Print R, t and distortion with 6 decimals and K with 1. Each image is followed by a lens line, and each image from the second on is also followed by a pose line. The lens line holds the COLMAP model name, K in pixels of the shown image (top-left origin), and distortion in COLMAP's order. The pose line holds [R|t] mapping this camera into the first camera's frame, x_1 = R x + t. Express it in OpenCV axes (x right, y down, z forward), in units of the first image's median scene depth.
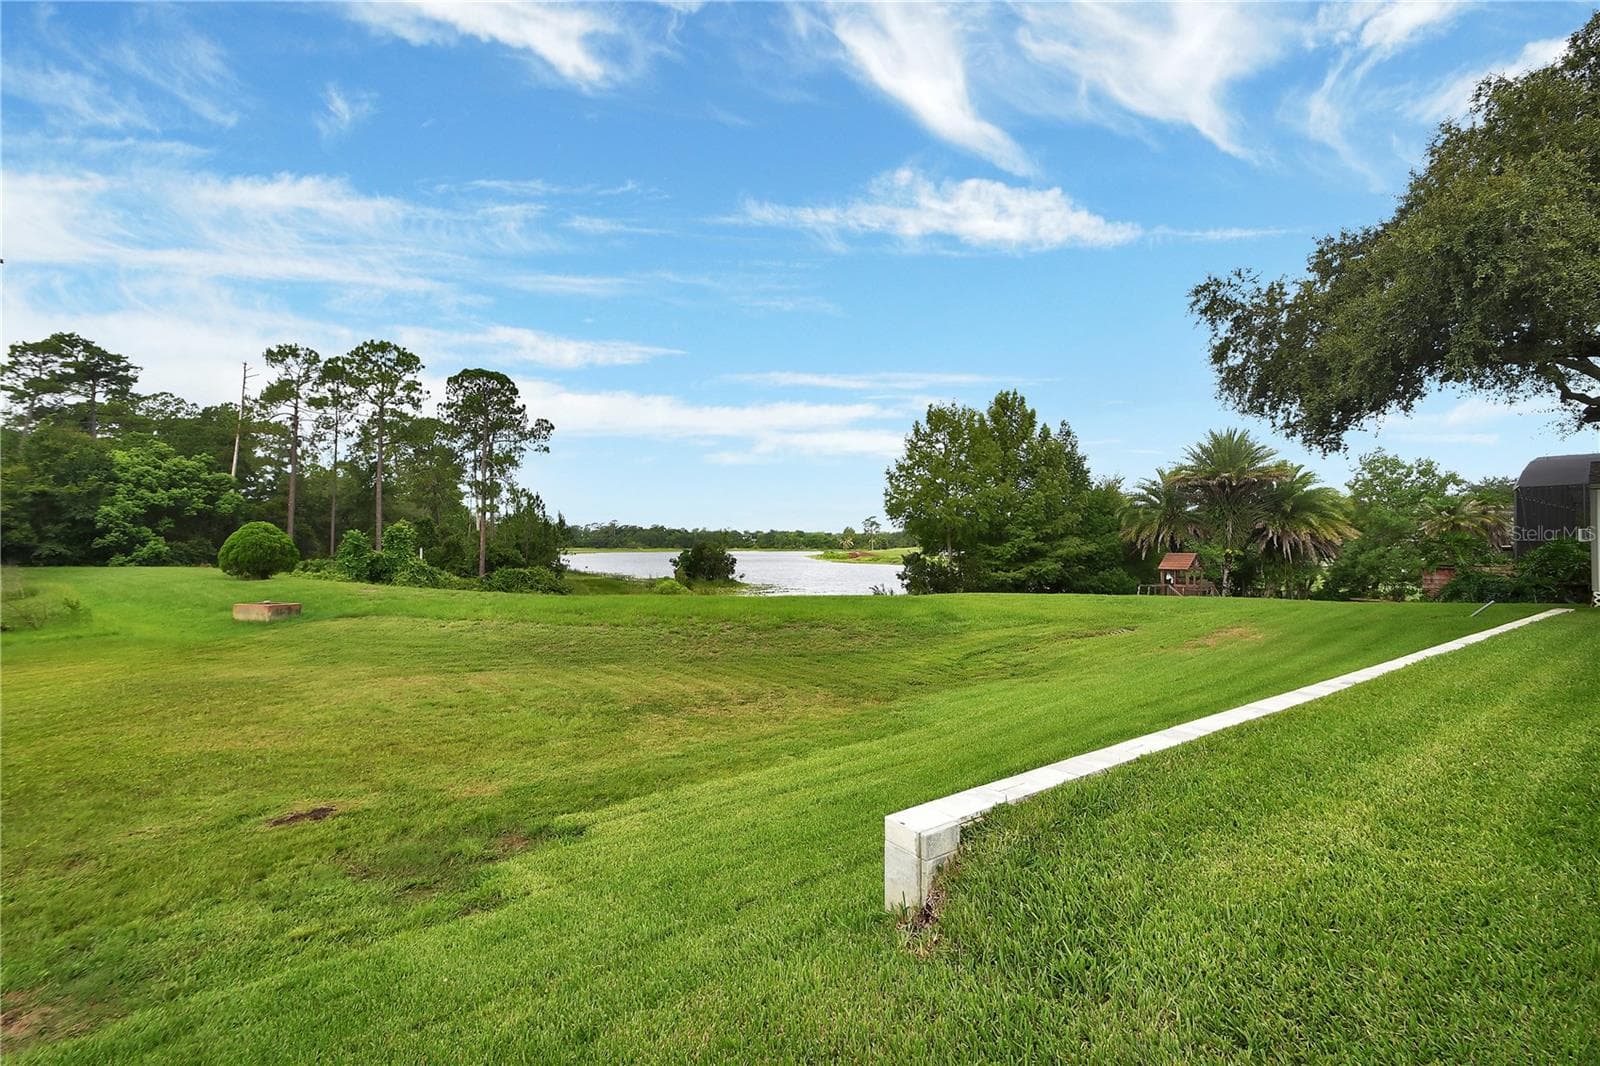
lens RADIAL K [[717.9, 0, 801.6], [0, 717.9, 528.2], [0, 0, 1]] dist [-0.017163, -0.001028]
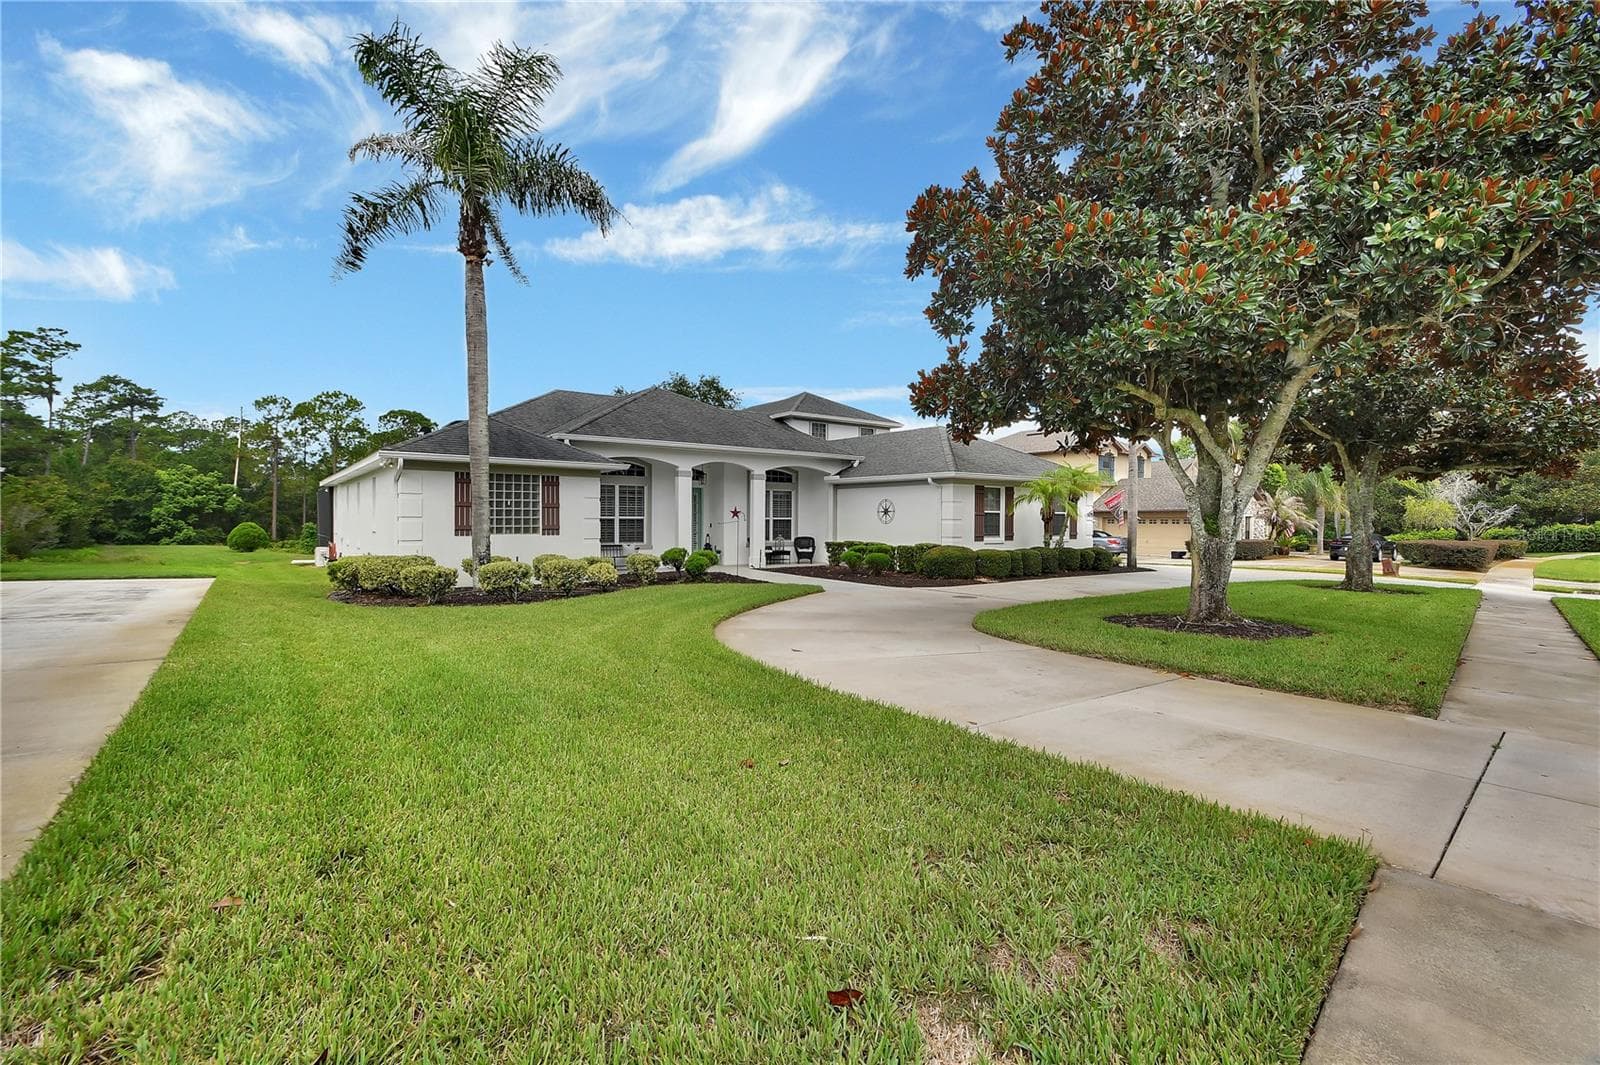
lens RADIAL K [[717.9, 0, 801.6], [0, 717.9, 527.7], [0, 0, 1]] dist [-0.017163, -0.001028]
pose [[0.999986, 0.002566, -0.004601, 0.450117], [-0.002427, 0.999544, 0.030112, -0.034360], [0.004676, -0.030101, 0.999536, -0.553977]]
